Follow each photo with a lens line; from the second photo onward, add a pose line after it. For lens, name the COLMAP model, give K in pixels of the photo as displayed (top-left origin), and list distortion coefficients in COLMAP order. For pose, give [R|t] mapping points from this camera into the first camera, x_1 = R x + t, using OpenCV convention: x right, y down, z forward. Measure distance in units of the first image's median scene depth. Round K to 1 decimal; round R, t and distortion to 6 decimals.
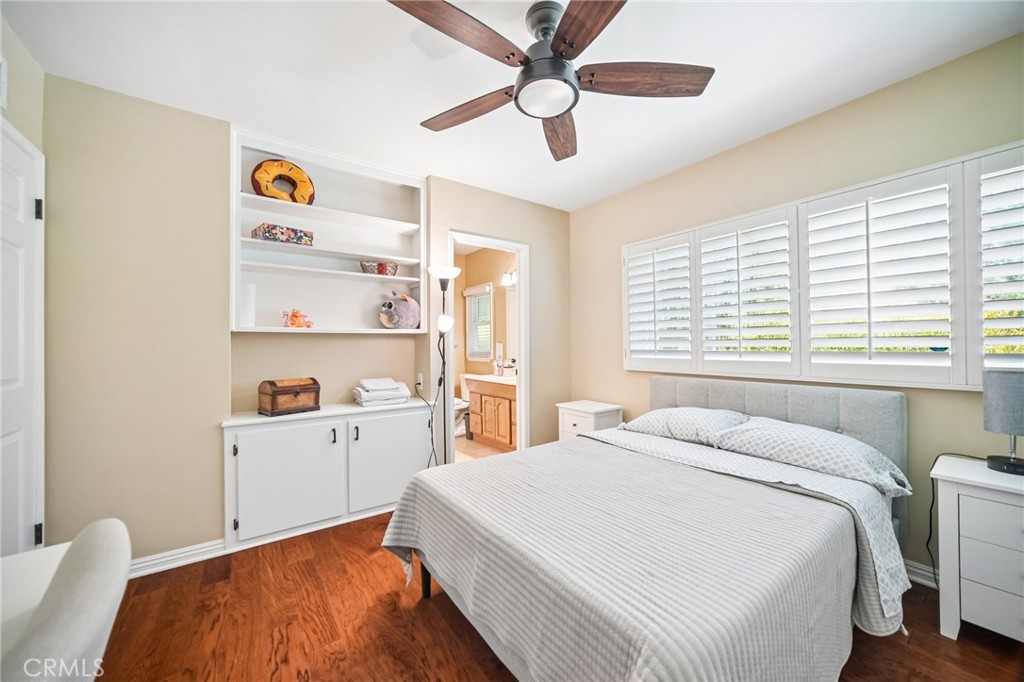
lens RADIAL K [[363.2, 0, 521.4], [0, 363.2, 339.4], [0, 0, 1]] dist [-0.000479, 0.000317]
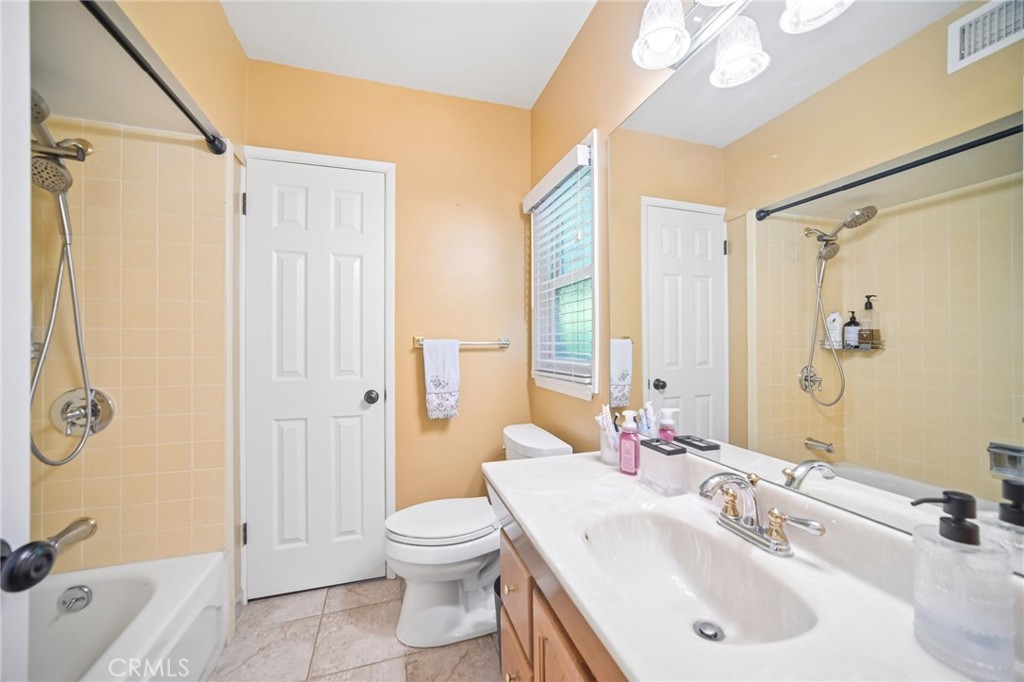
lens RADIAL K [[363.2, 0, 511.2], [0, 363.2, 338.4], [0, 0, 1]] dist [-0.000479, 0.000317]
pose [[0.938599, 0.007262, -0.344935, -0.040550], [-0.007552, 0.999971, 0.000501, 0.010063], [0.344929, 0.002135, 0.938627, 0.641050]]
